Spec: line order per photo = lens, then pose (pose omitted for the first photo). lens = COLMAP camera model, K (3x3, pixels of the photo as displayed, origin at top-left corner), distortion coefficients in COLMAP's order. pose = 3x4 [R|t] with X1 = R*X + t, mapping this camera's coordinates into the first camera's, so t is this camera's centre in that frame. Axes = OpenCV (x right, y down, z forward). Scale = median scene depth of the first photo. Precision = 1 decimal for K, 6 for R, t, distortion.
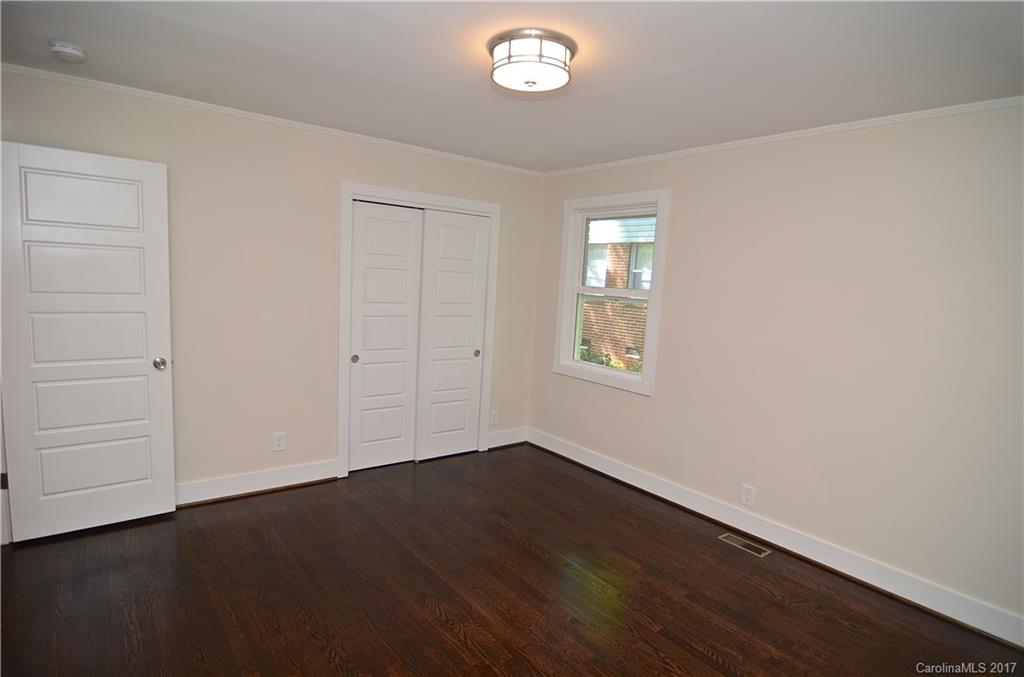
lens RADIAL K [[545.6, 0, 513.2], [0, 545.6, 341.3], [0, 0, 1]] dist [-0.007097, -0.009901]
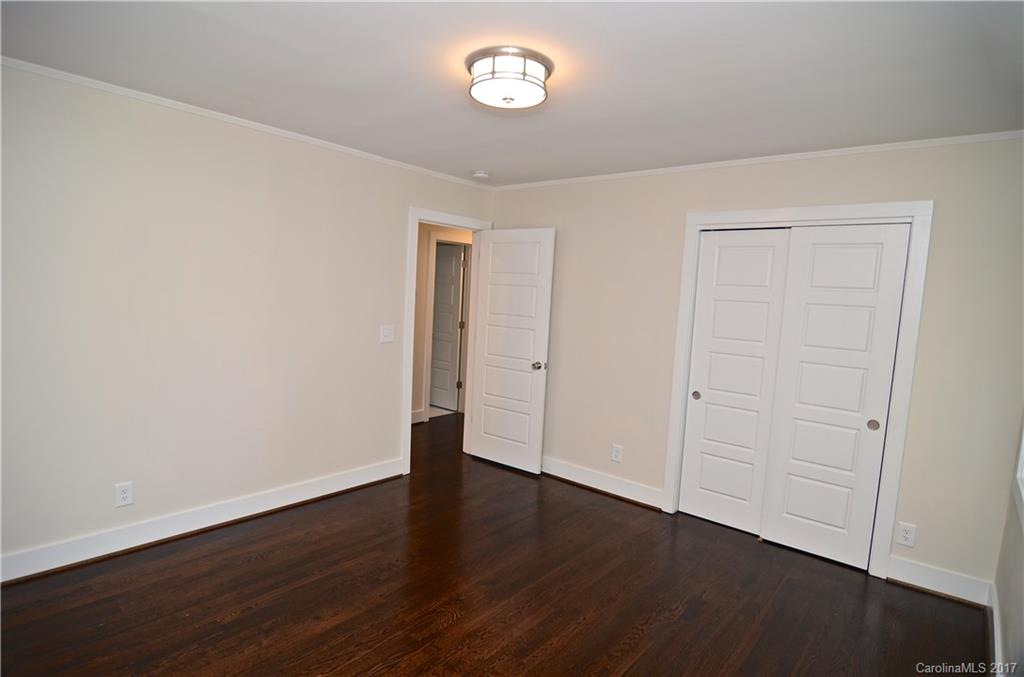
lens RADIAL K [[545.6, 0, 513.1], [0, 545.6, 340.0], [0, 0, 1]] dist [-0.007097, -0.009901]
pose [[0.208281, 0.036017, -0.977406, 0.577443], [-0.160569, 0.987022, 0.002155, -0.013949], [0.964799, 0.156492, 0.211362, 0.478552]]
